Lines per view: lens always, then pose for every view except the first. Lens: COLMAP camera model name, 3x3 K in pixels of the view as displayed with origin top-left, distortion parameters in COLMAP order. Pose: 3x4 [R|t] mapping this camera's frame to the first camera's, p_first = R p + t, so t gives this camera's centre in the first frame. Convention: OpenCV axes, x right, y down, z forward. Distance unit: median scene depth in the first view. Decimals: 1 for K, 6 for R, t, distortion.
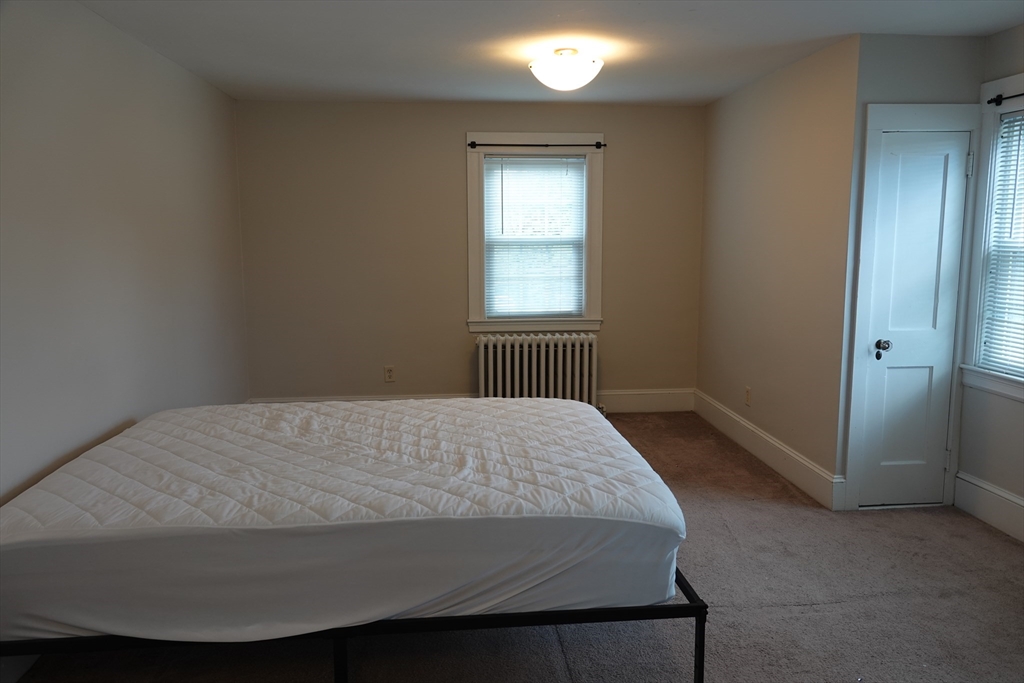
lens RADIAL K [[753.2, 0, 512.0], [0, 753.2, 341.5], [0, 0, 1]] dist [-0.005049, 0.000247]
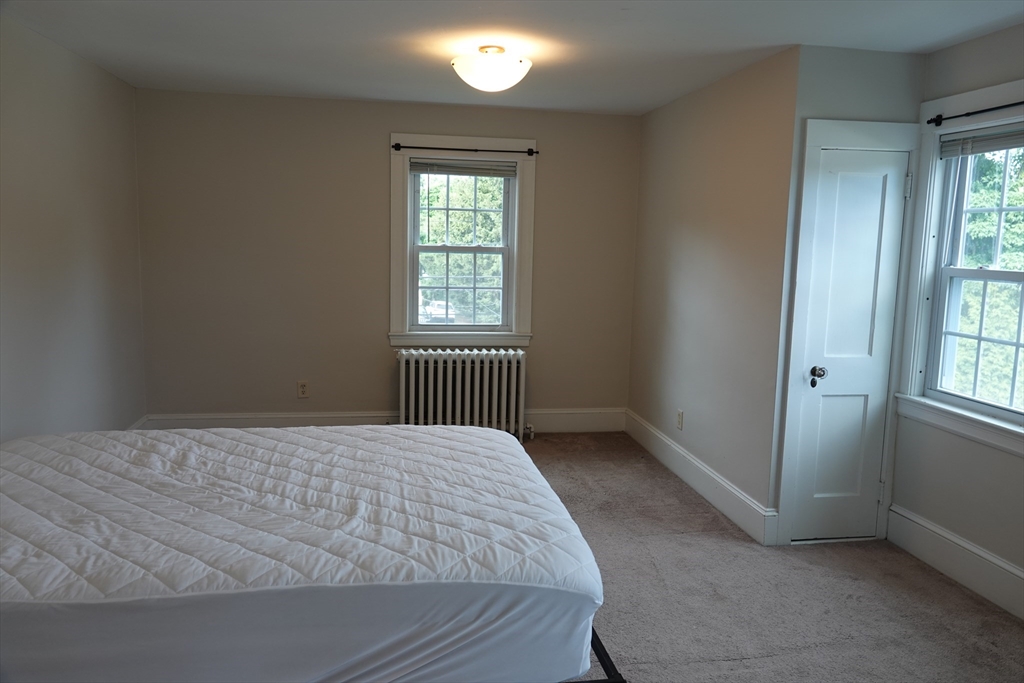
lens RADIAL K [[753.2, 0, 512.0], [0, 753.2, 341.5], [0, 0, 1]] dist [-0.005049, 0.000247]
pose [[0.996694, 0.017588, 0.079320, 0.036490], [-0.017060, 0.999828, -0.007334, -0.024872], [-0.079435, 0.005957, 0.996822, 0.097033]]
